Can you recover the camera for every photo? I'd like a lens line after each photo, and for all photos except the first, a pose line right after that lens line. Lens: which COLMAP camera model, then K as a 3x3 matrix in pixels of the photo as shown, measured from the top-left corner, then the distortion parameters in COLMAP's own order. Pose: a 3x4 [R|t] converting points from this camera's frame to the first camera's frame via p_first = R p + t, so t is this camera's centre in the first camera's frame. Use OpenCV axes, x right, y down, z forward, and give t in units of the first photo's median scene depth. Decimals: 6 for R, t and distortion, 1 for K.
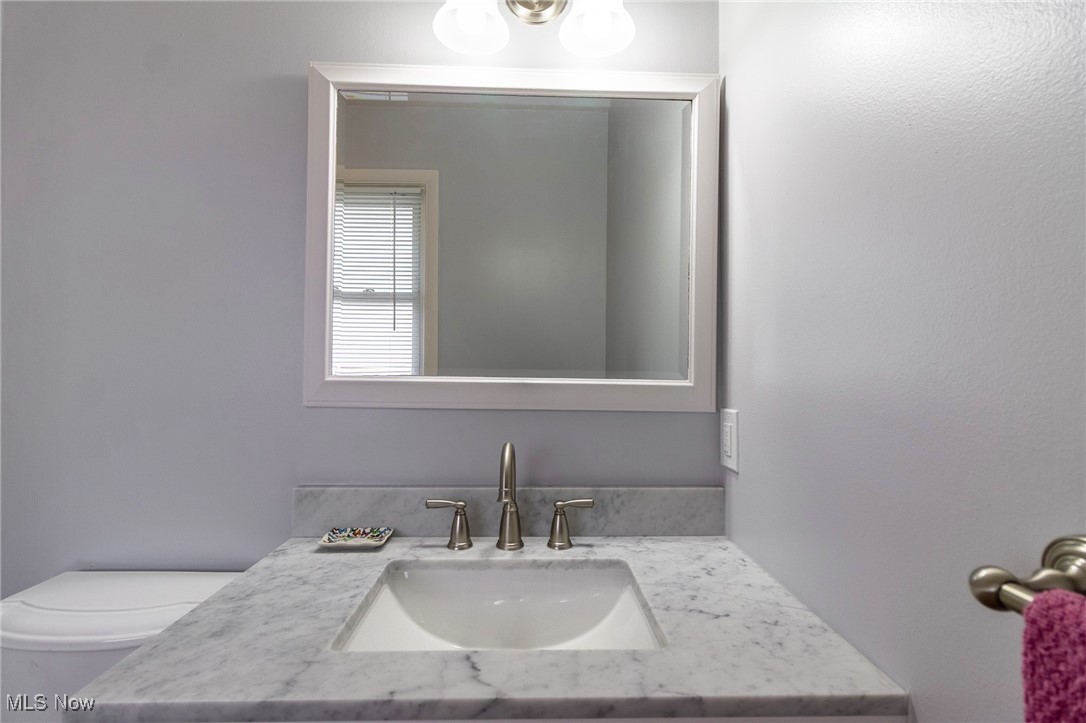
lens RADIAL K [[506.2, 0, 541.4], [0, 506.2, 353.7], [0, 0, 1]] dist [-0.000086, 0.000695]
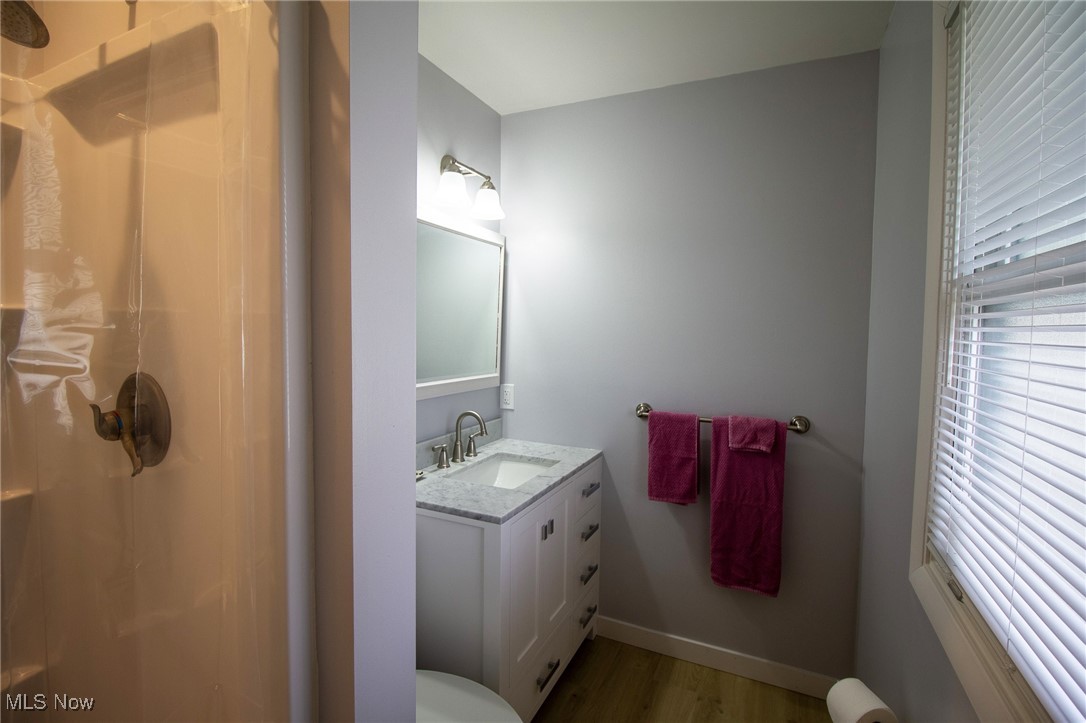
lens RADIAL K [[506.2, 0, 541.4], [0, 506.2, 353.7], [0, 0, 1]] dist [-0.000086, 0.000695]
pose [[0.432136, -0.037255, 0.901038, -1.826896], [-0.032842, 0.997833, 0.057008, -0.186549], [-0.901210, -0.054227, 0.429977, -0.160172]]
